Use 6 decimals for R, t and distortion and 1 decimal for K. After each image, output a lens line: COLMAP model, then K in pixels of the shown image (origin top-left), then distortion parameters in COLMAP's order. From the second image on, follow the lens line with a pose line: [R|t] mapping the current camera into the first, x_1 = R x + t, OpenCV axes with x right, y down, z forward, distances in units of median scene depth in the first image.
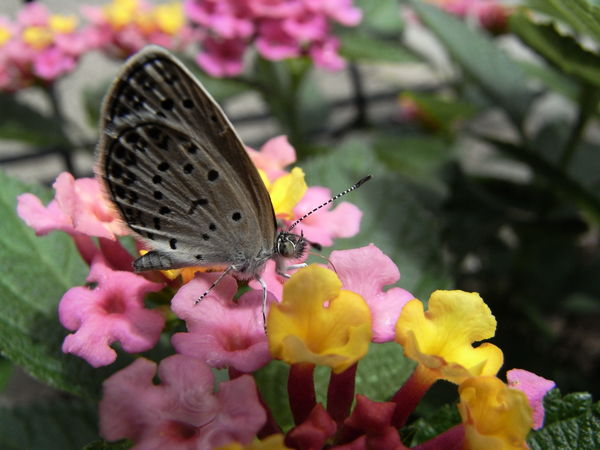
lens RADIAL K [[544.7, 0, 298.6], [0, 544.7, 243.4], [0, 0, 1]] dist [-0.001413, 0.001093]
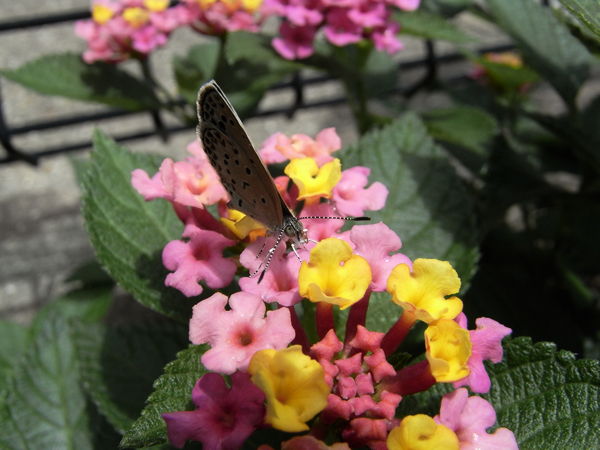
lens RADIAL K [[552.6, 0, 322.2], [0, 552.6, 224.2], [0, 0, 1]] dist [-0.000171, 0.907847]
pose [[0.993527, 0.048054, -0.102936, 0.114371], [-0.040866, 0.996650, 0.070836, -0.076620], [0.105995, -0.066171, 0.992162, -0.375411]]
